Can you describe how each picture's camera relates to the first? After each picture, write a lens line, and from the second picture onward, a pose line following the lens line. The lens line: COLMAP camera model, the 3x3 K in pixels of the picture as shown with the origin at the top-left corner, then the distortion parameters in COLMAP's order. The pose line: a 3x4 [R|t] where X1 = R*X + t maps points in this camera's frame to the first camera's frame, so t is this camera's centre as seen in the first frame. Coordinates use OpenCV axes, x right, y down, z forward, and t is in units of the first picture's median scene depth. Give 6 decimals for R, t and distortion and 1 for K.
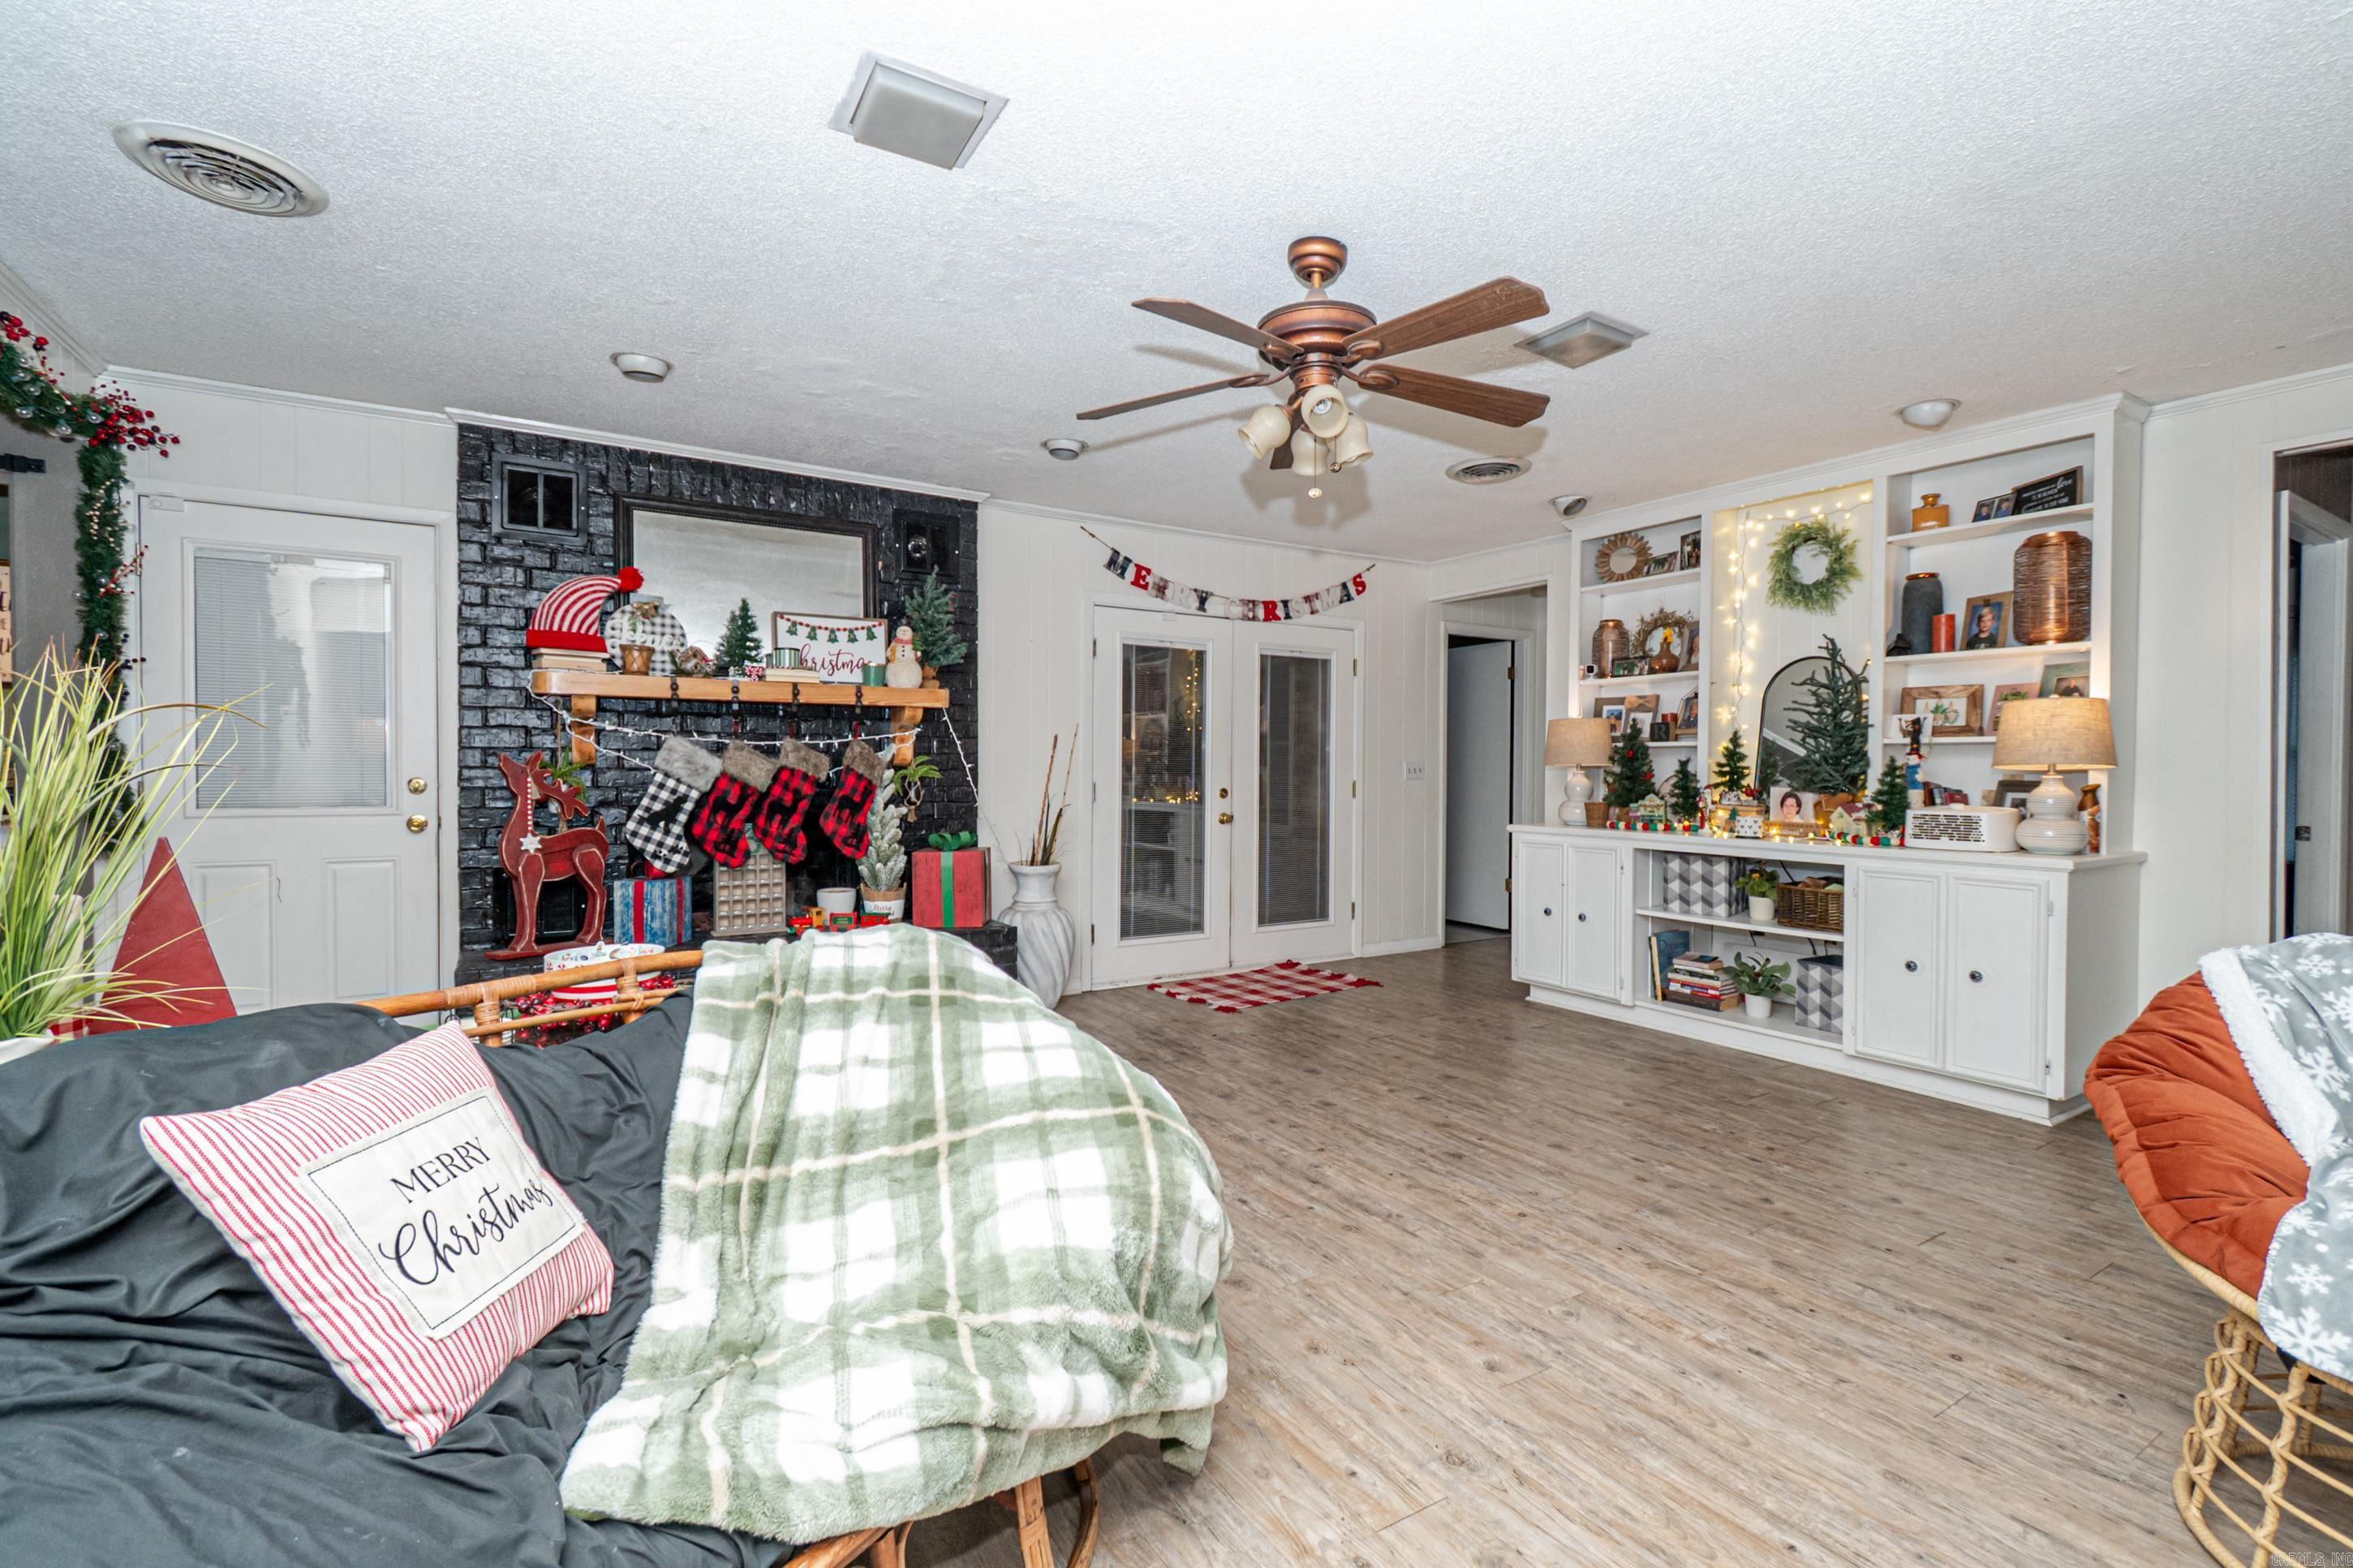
lens RADIAL K [[1044.1, 0, 1176.5], [0, 1044.1, 784.0], [0, 0, 1]] dist [0.014743, -0.008257]
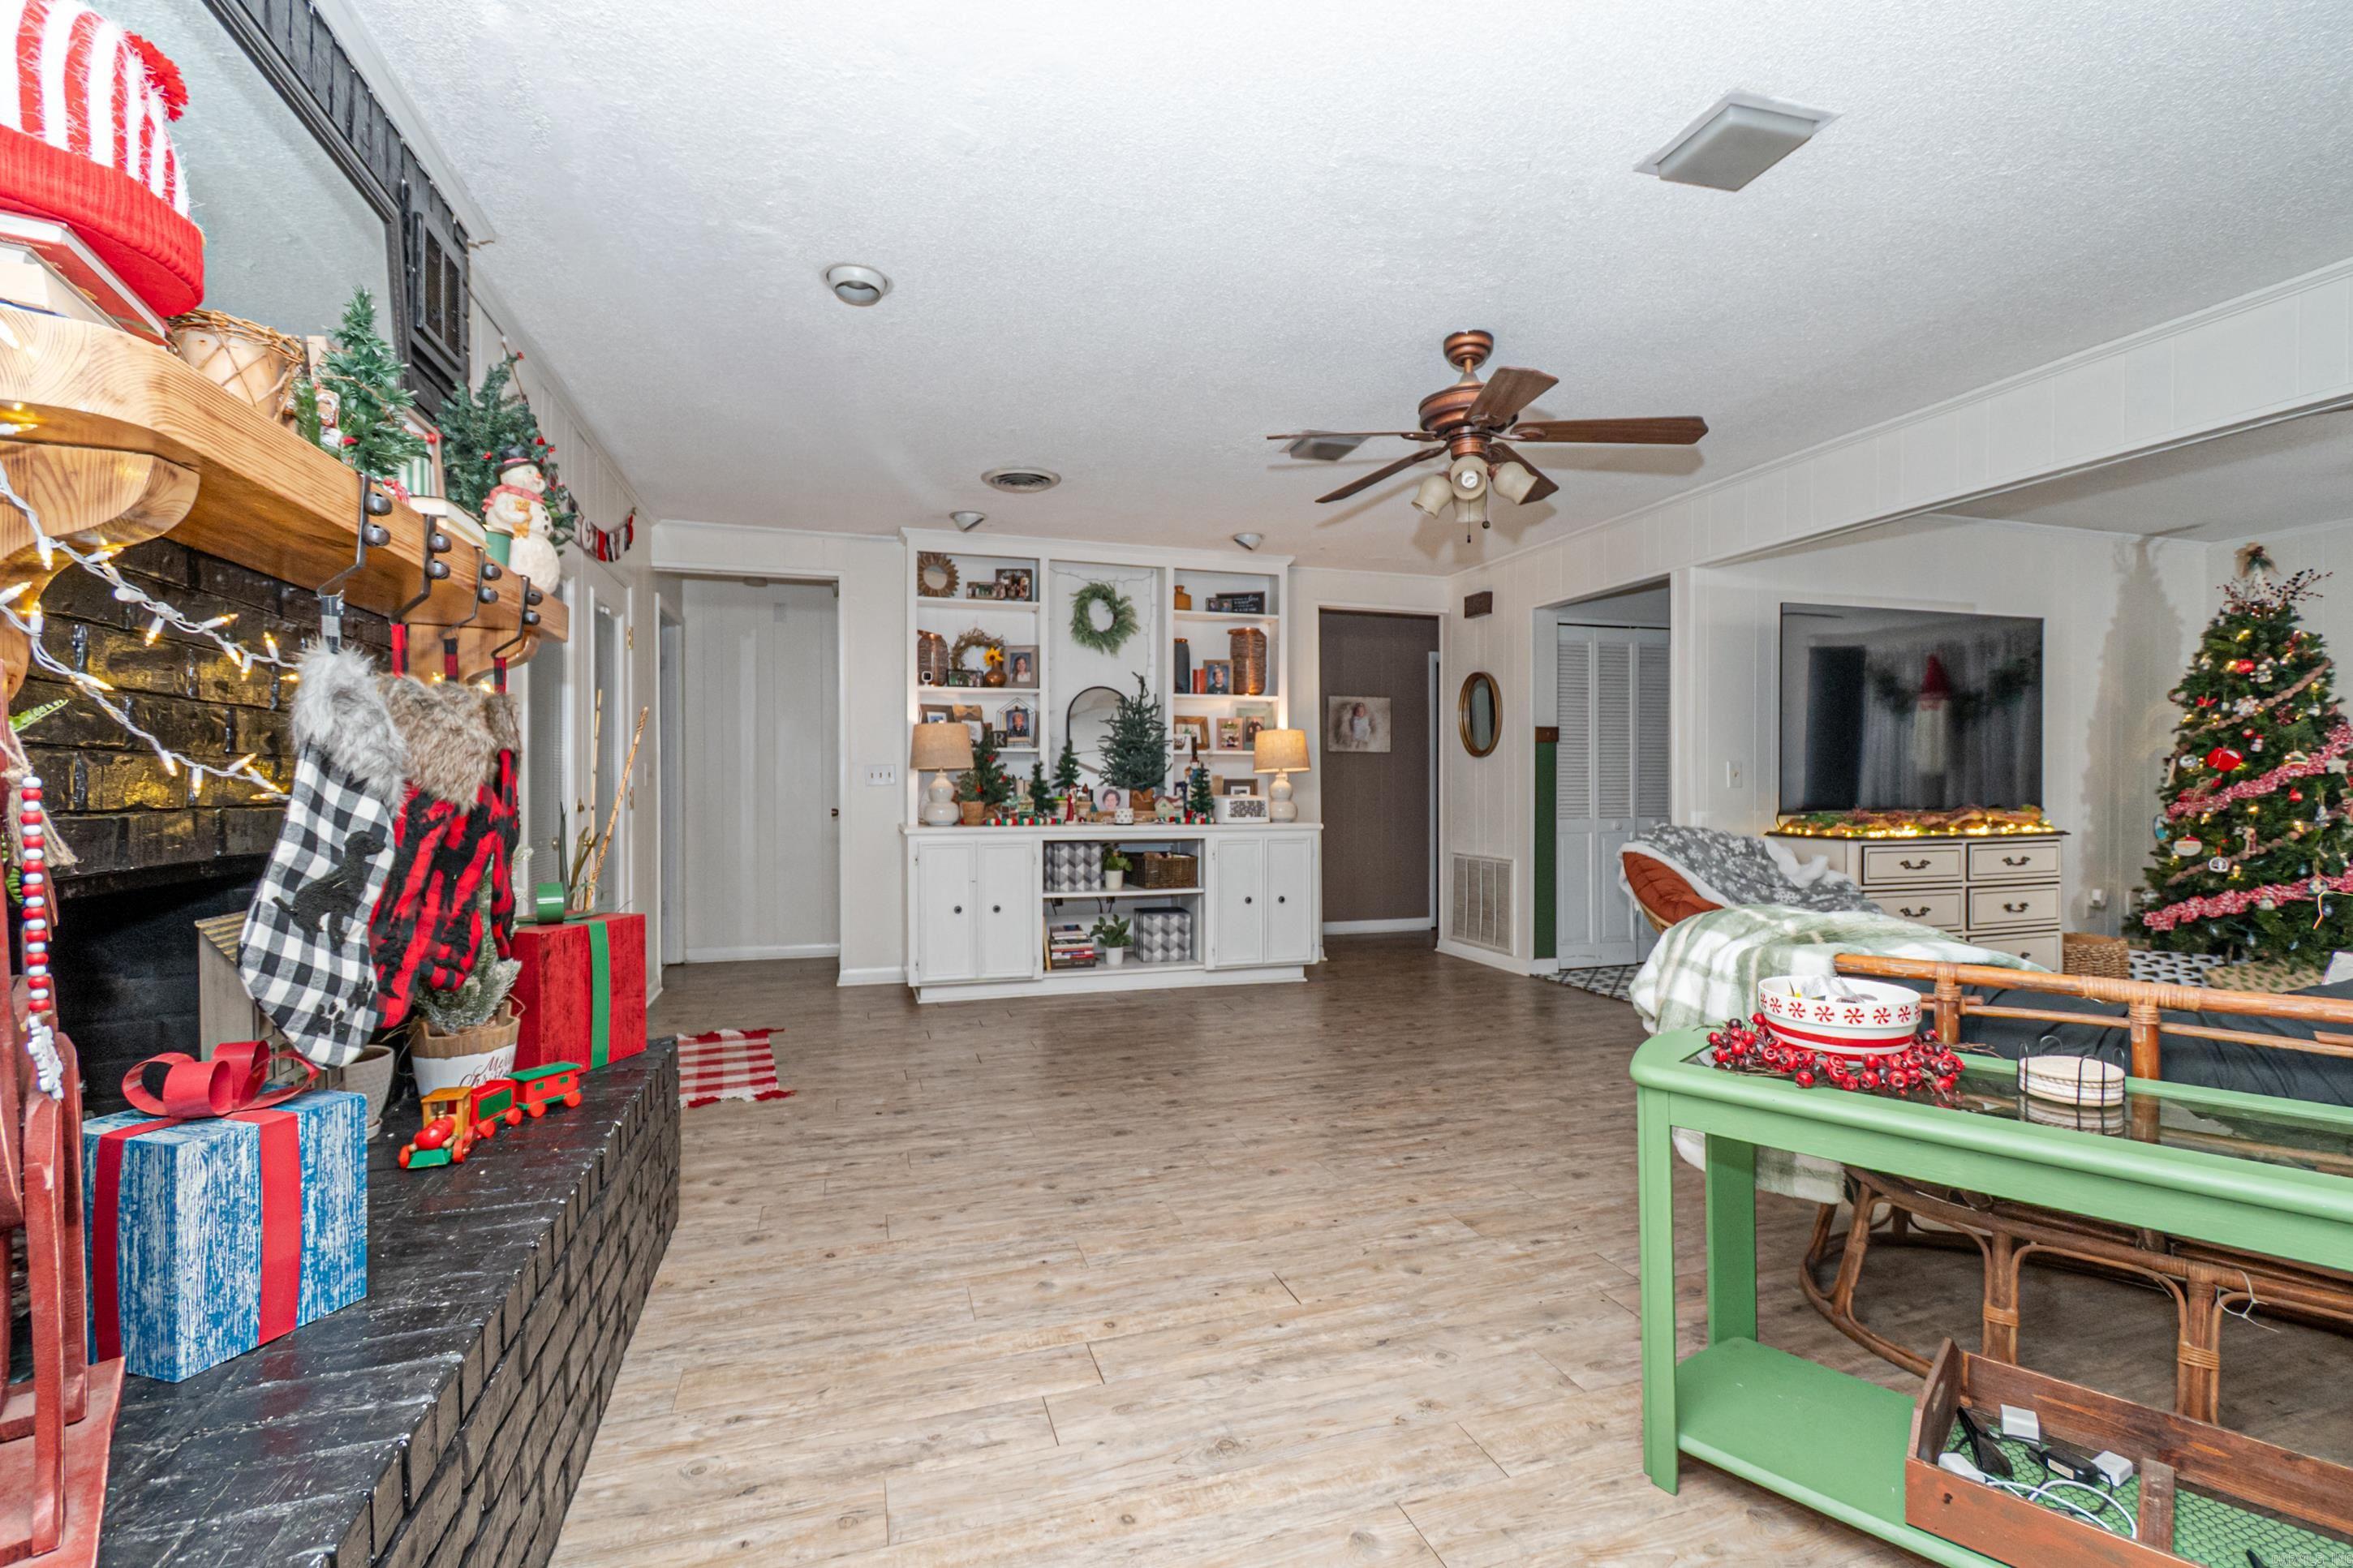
lens RADIAL K [[1044.1, 0, 1176.5], [0, 1044.1, 784.0], [0, 0, 1]] dist [0.014743, -0.008257]
pose [[0.249235, -0.006033, 0.968424, -0.716784], [0.017205, 0.999850, 0.001801, 0.000246], [-0.968290, 0.016212, 0.249302, 0.648294]]
